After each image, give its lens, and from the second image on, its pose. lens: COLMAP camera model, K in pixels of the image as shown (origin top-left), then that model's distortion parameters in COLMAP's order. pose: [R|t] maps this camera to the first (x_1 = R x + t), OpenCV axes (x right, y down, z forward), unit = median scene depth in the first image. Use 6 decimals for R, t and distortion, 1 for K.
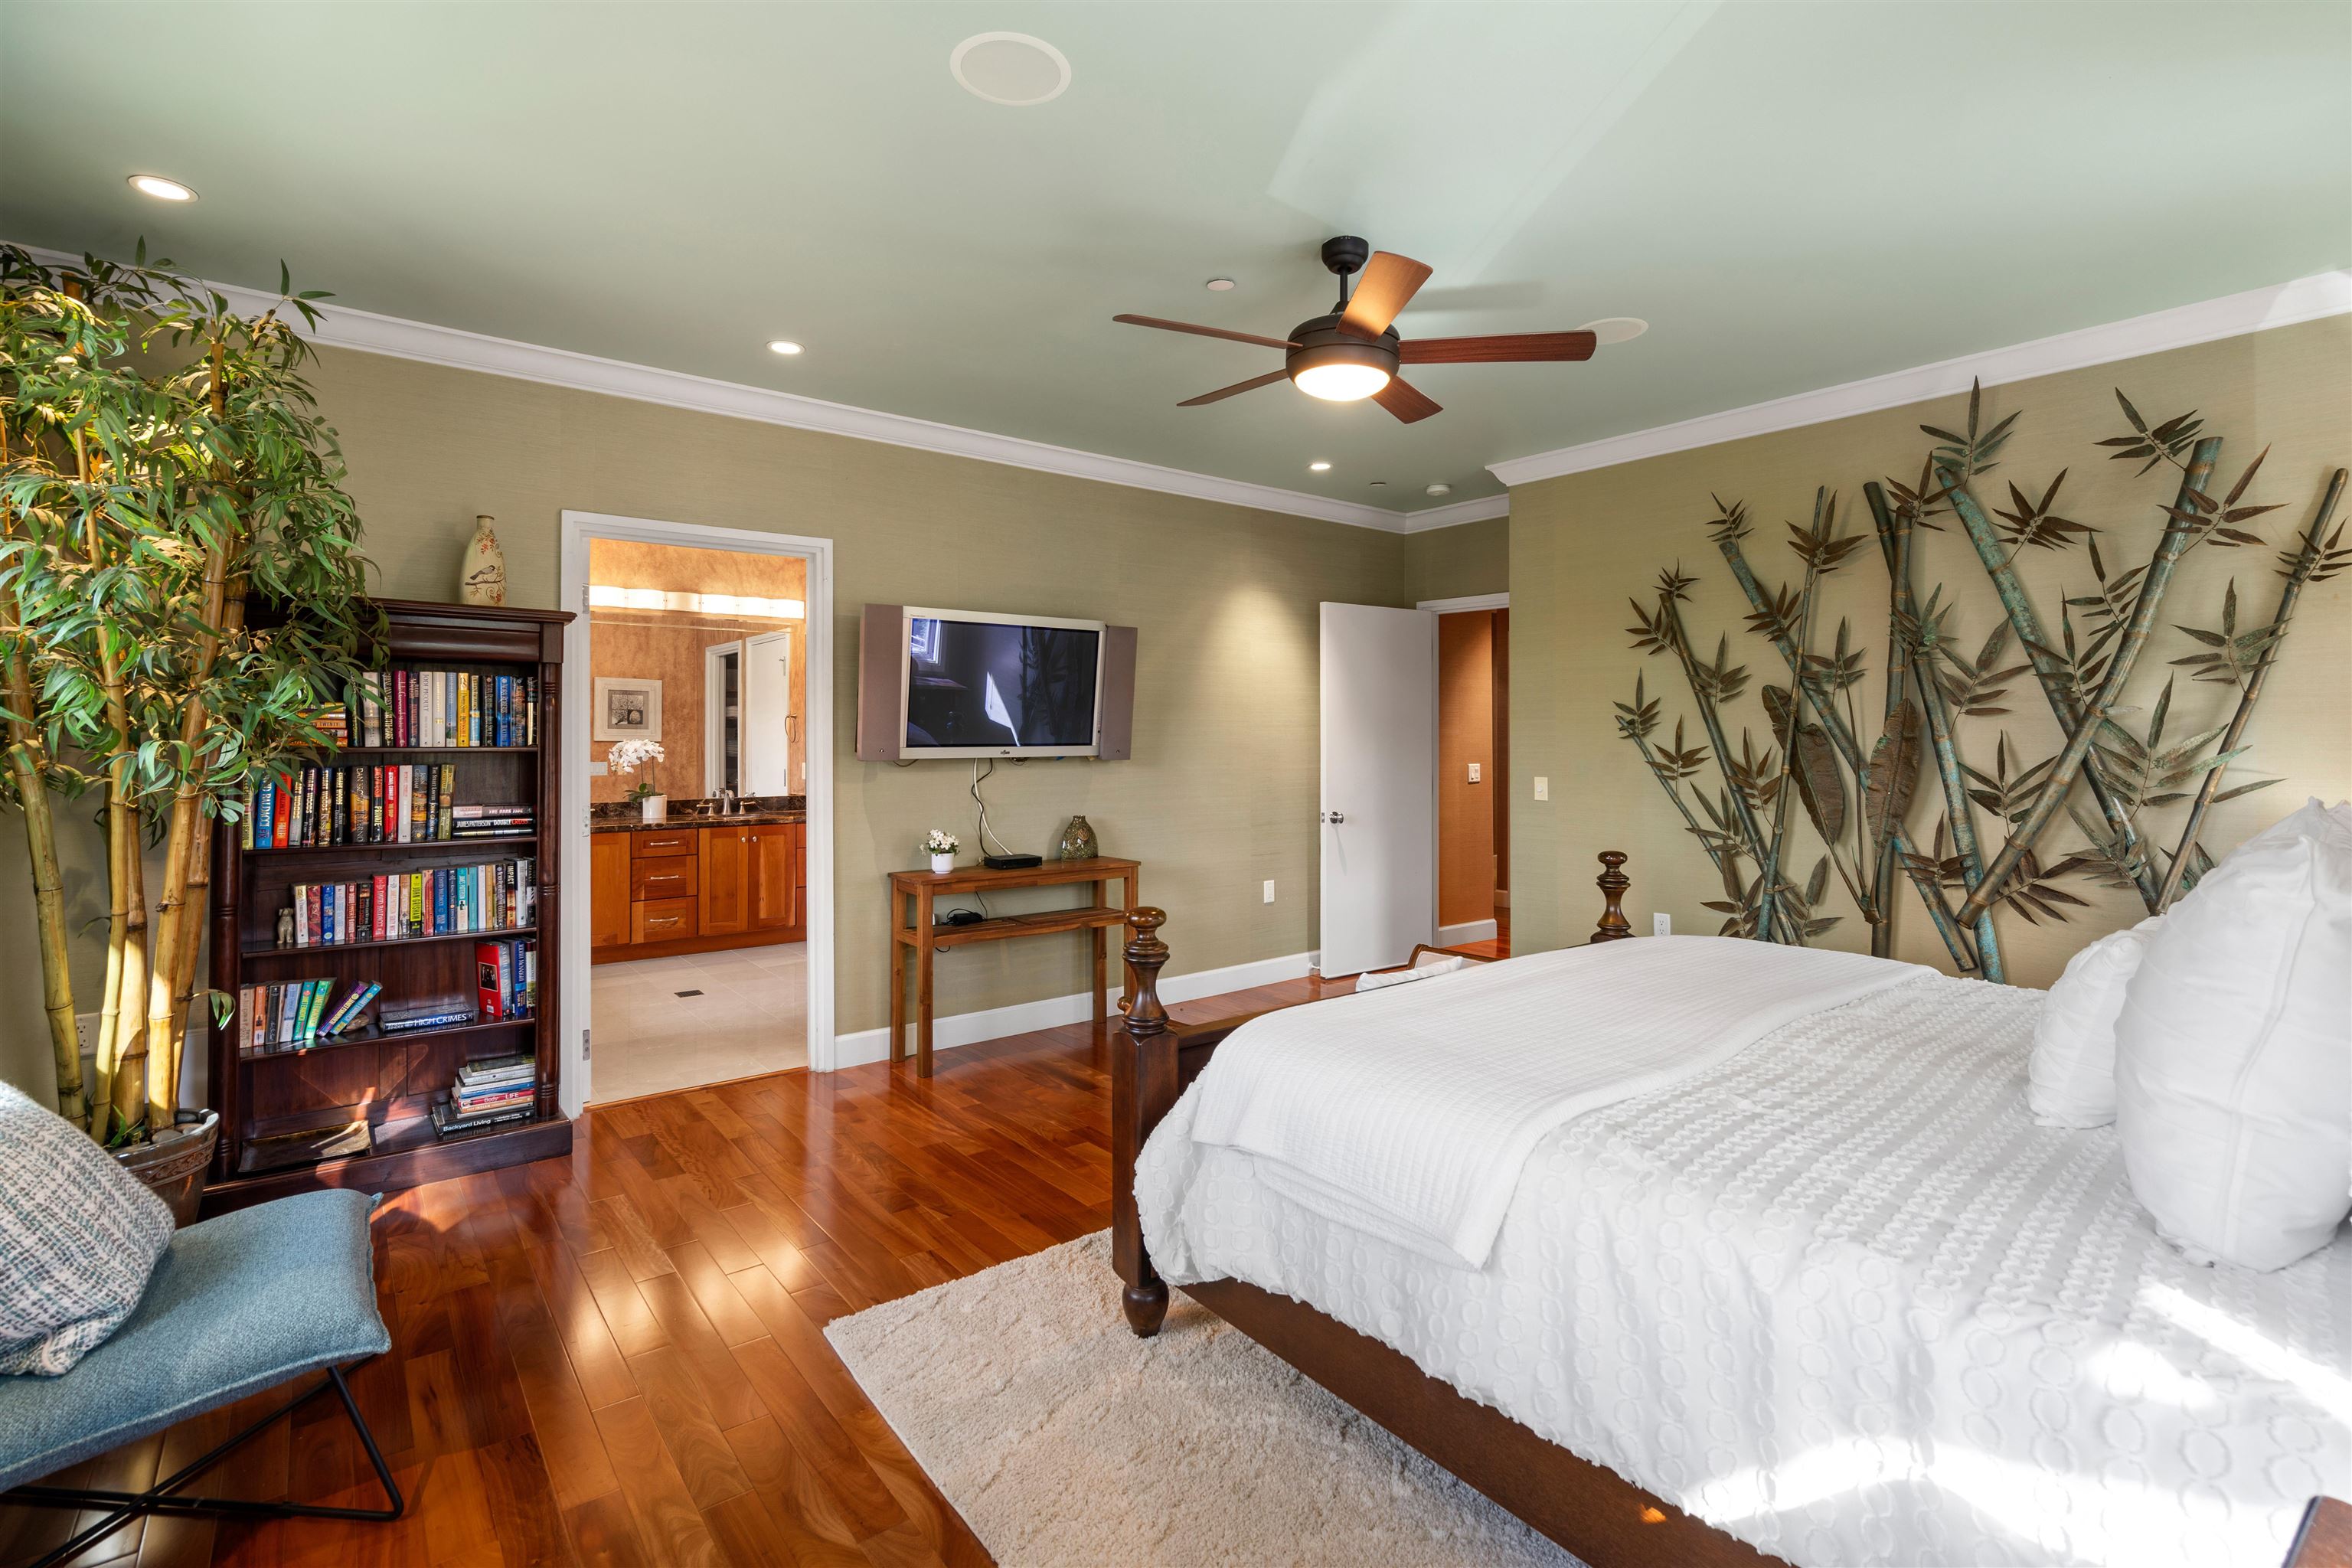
lens RADIAL K [[1091.5, 0, 1188.2], [0, 1091.5, 731.2], [0, 0, 1]] dist [0.002534, 0.000408]
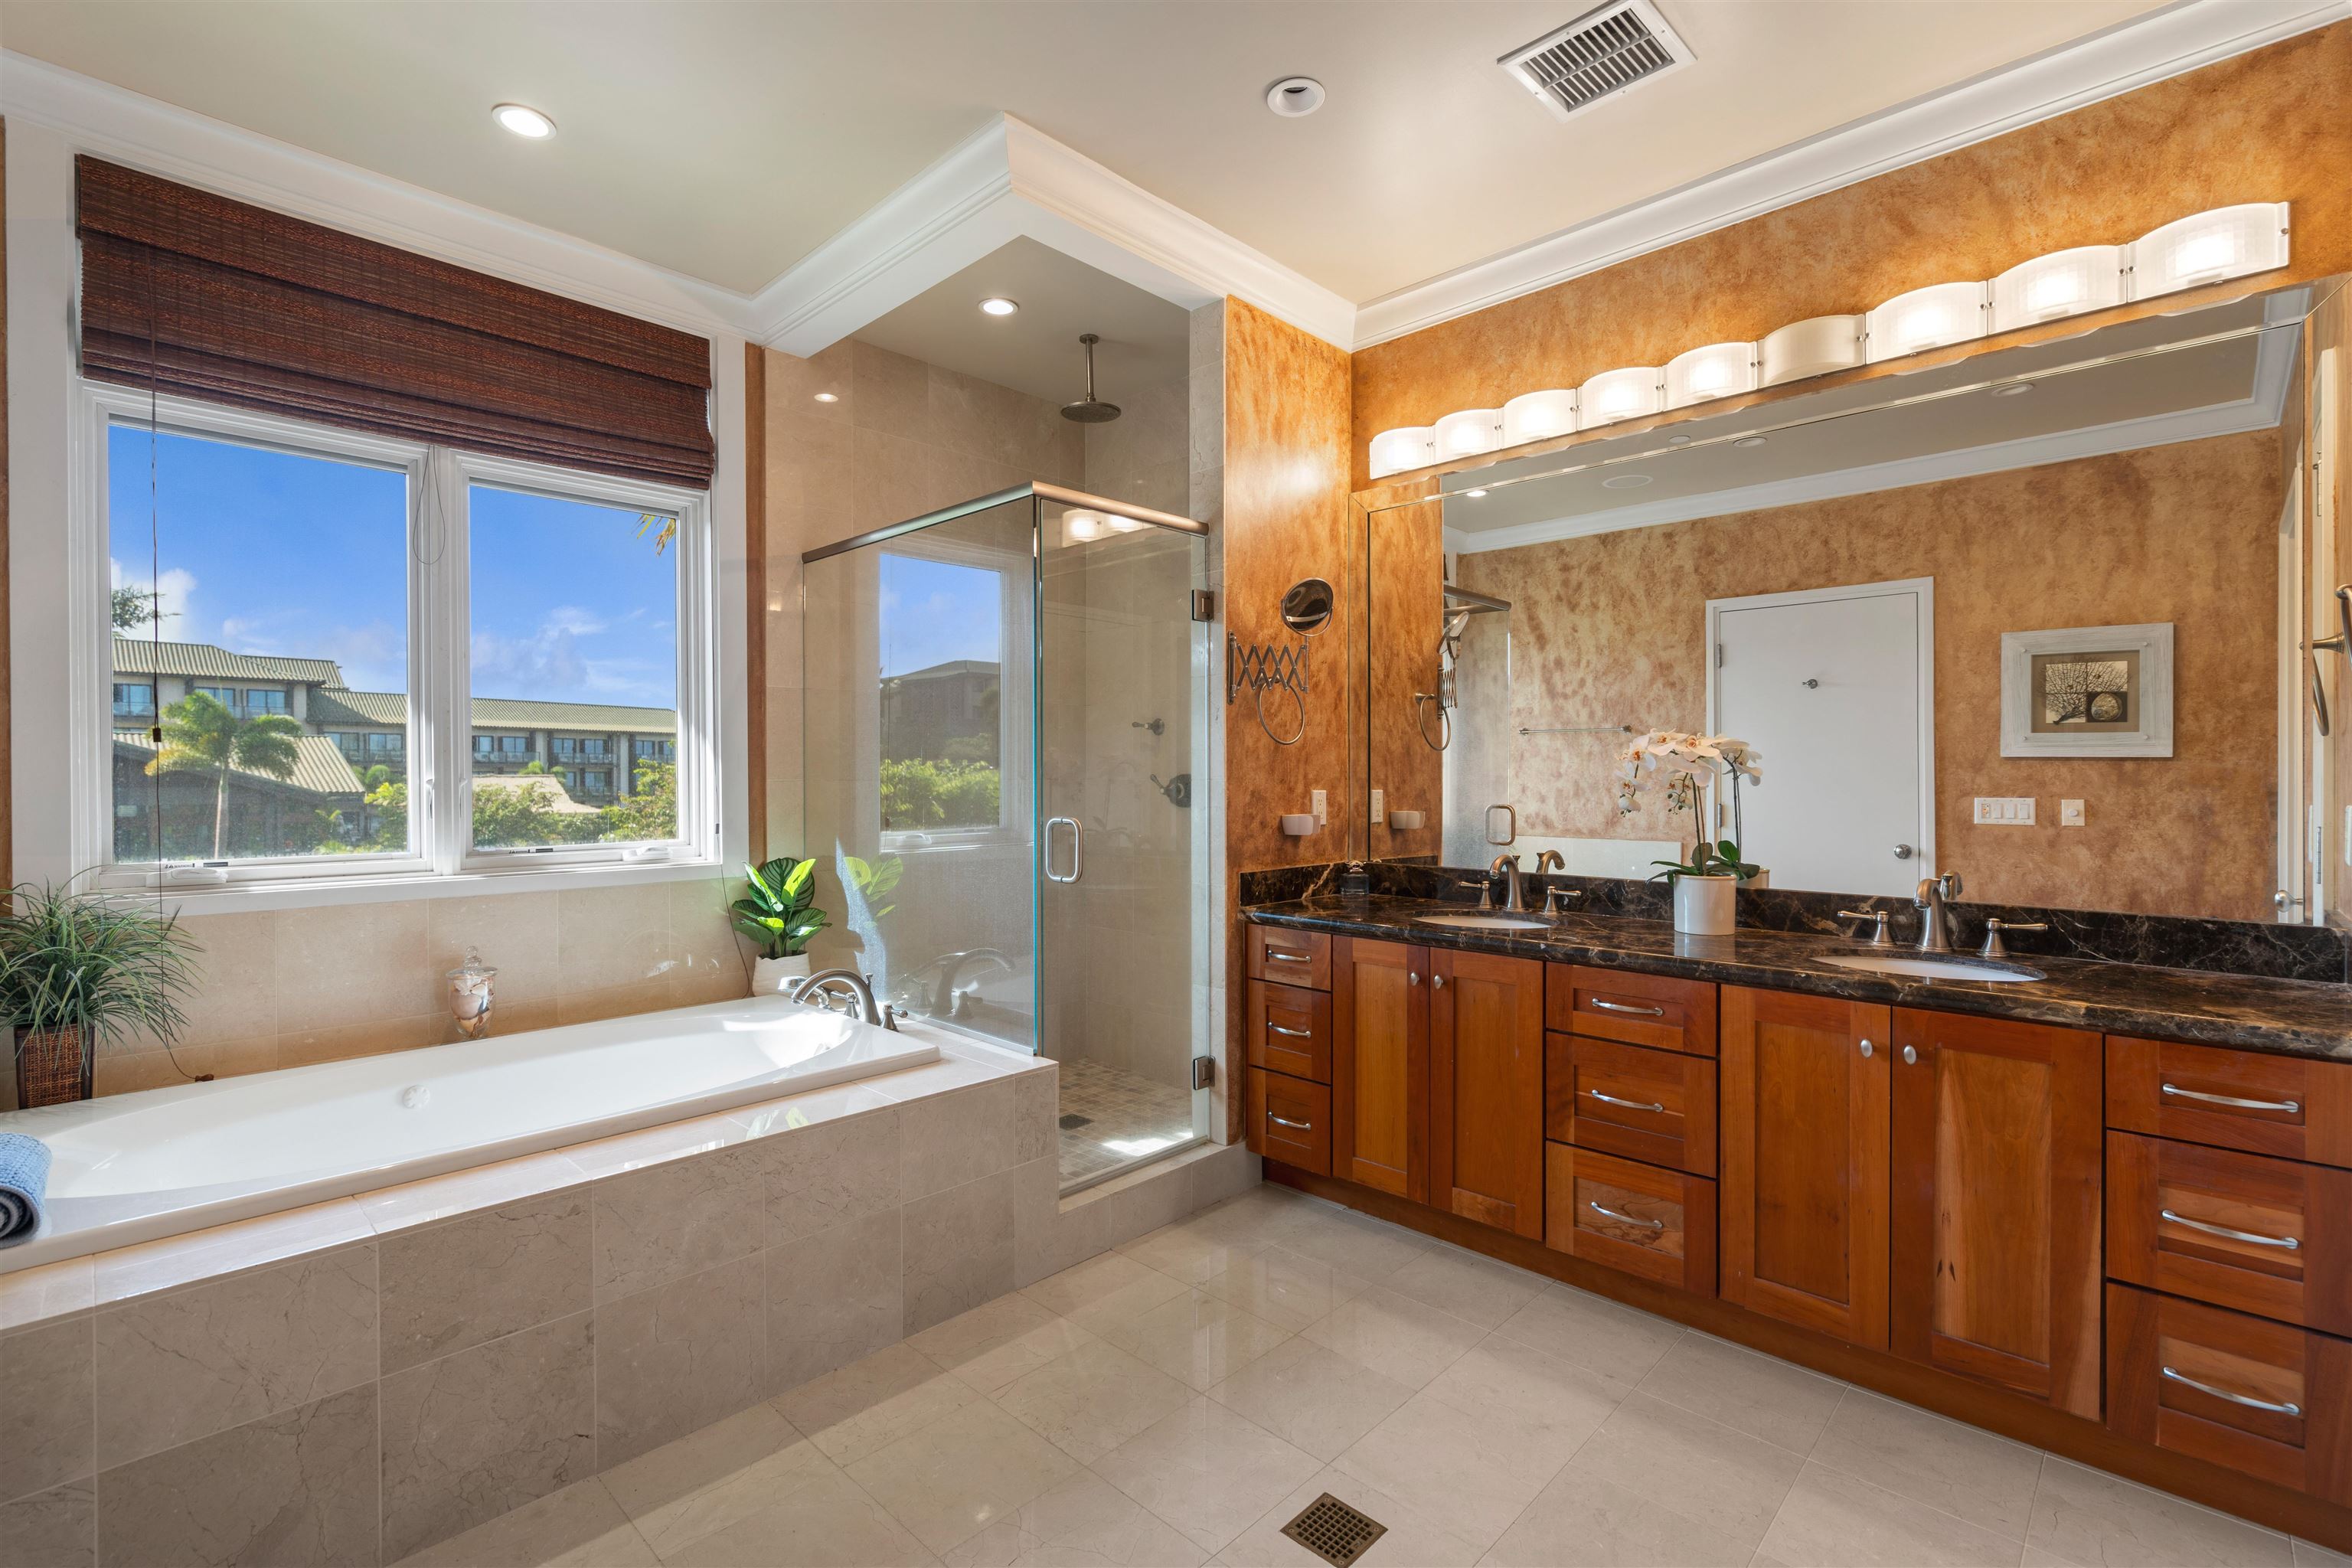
lens RADIAL K [[1056.0, 0, 1176.0], [0, 1056.0, 784.0], [0, 0, 1]] dist [-0.005452, 0.002165]
pose [[0.124957, 0.002035, -0.992160, -0.136276], [0.003805, 0.999990, 0.002530, 0.024306], [0.992155, -0.004092, 0.124948, 0.731359]]
